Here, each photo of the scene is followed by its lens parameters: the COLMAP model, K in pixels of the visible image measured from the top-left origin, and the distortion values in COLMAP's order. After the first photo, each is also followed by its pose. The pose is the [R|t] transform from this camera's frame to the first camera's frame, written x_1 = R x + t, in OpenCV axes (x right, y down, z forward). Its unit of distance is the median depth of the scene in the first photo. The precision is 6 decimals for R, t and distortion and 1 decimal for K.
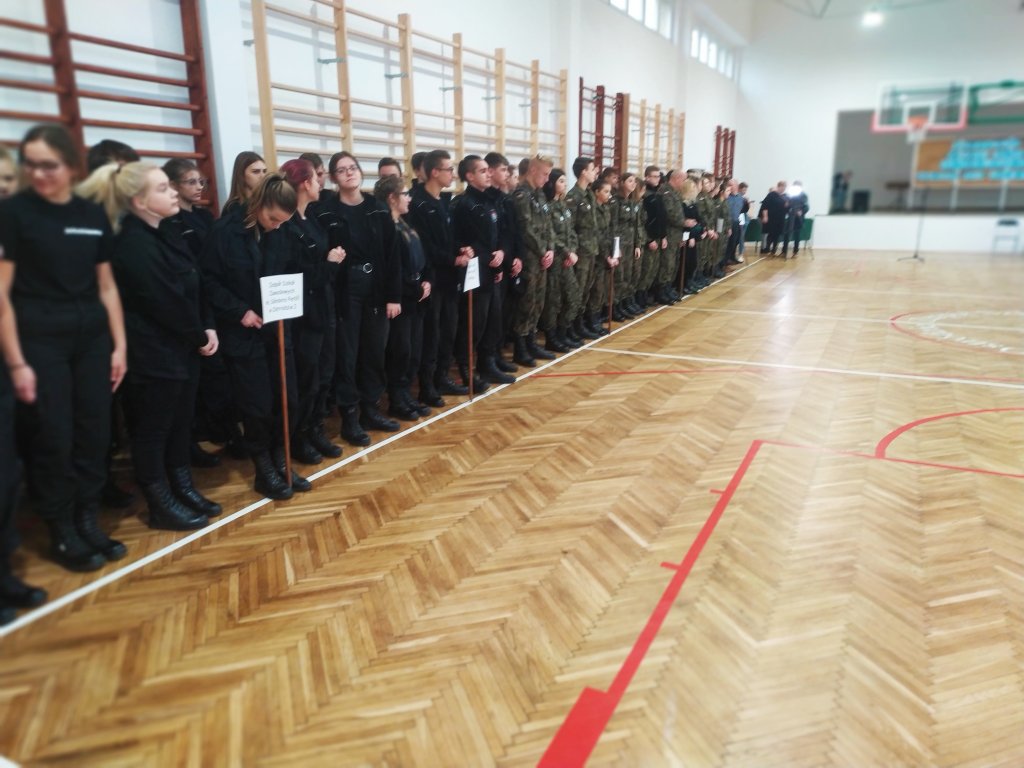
lens RADIAL K [[759.5, 0, 506.5], [0, 759.5, 376.3], [0, 0, 1]] dist [0.068463, -0.063965]
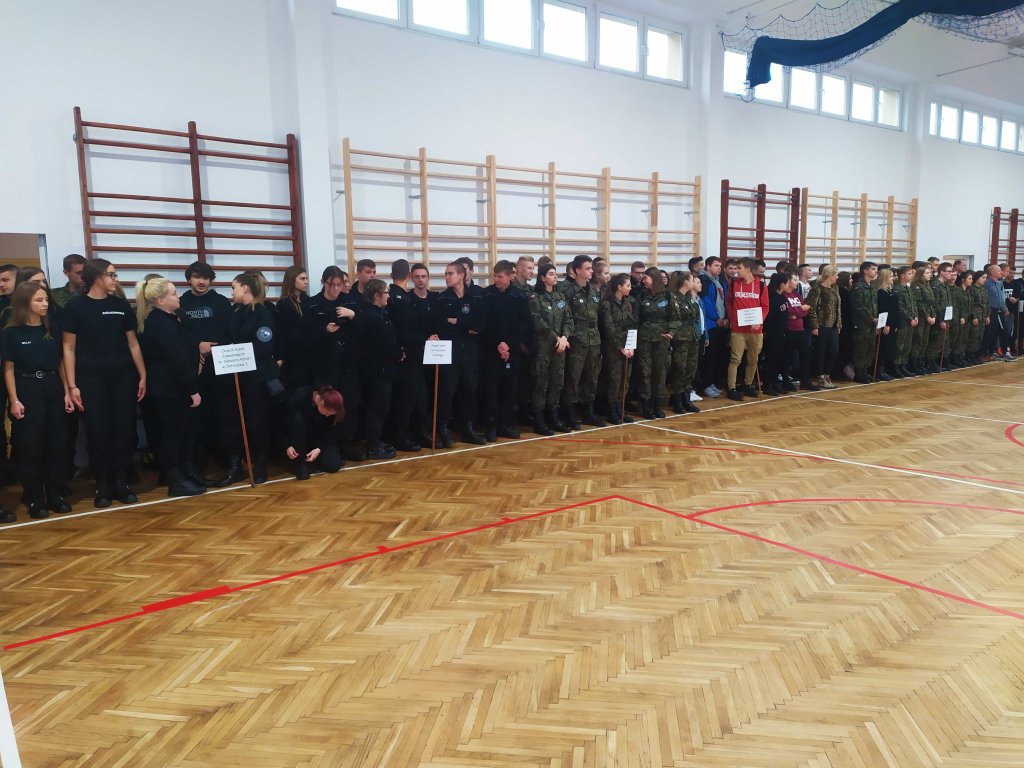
lens RADIAL K [[759.5, 0, 506.5], [0, 759.5, 376.3], [0, 0, 1]] dist [0.068463, -0.063965]
pose [[0.899345, 0.042584, -0.435160, 0.821842], [-0.090651, 0.991781, -0.090294, 0.027586], [0.427738, 0.120653, 0.895814, -0.182141]]
